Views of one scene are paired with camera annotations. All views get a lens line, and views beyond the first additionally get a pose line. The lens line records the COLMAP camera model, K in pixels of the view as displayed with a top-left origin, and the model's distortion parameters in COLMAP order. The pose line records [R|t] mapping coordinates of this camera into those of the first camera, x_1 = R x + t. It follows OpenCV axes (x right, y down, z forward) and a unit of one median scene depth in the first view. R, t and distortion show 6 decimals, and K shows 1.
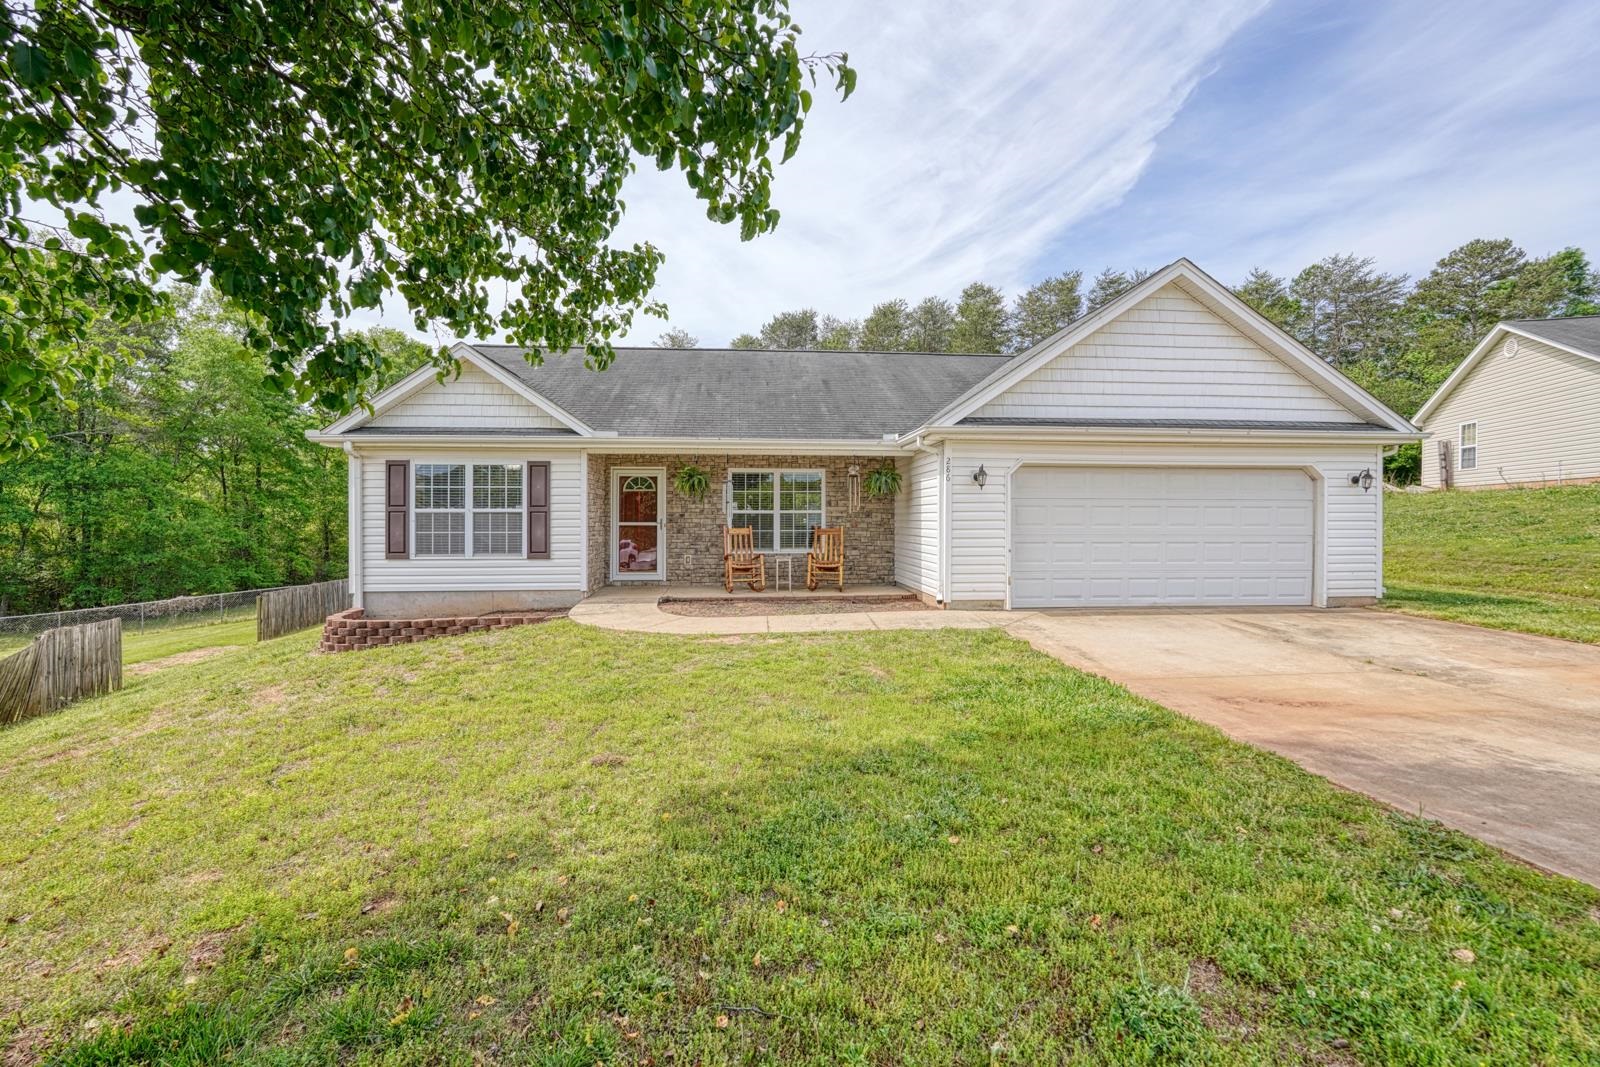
lens RADIAL K [[699.1, 0, 810.0], [0, 699.1, 531.8], [0, 0, 1]] dist [-0.010204, 0.002119]
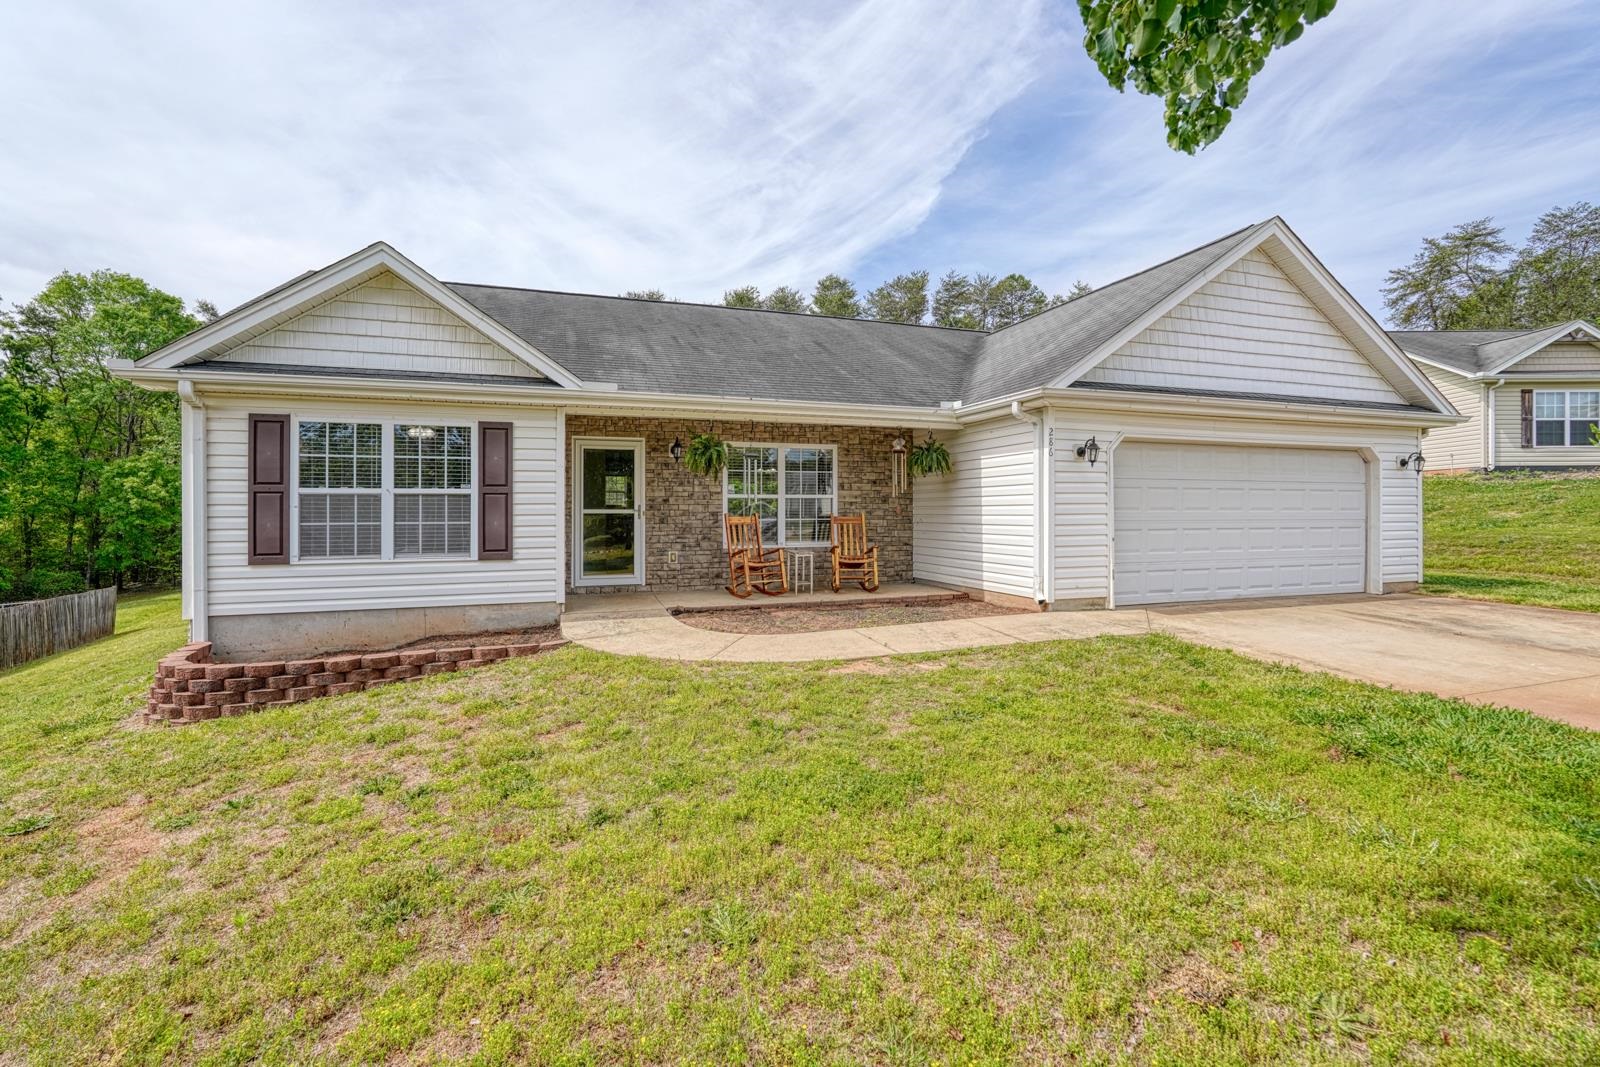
lens RADIAL K [[699.1, 0, 795.7], [0, 699.1, 517.7], [0, 0, 1]] dist [-0.010204, 0.002119]
pose [[0.970334, -0.005154, 0.241712, -0.265946], [0.008257, 0.999896, -0.011826, 0.006925], [-0.241626, 0.013470, 0.970276, 0.241560]]
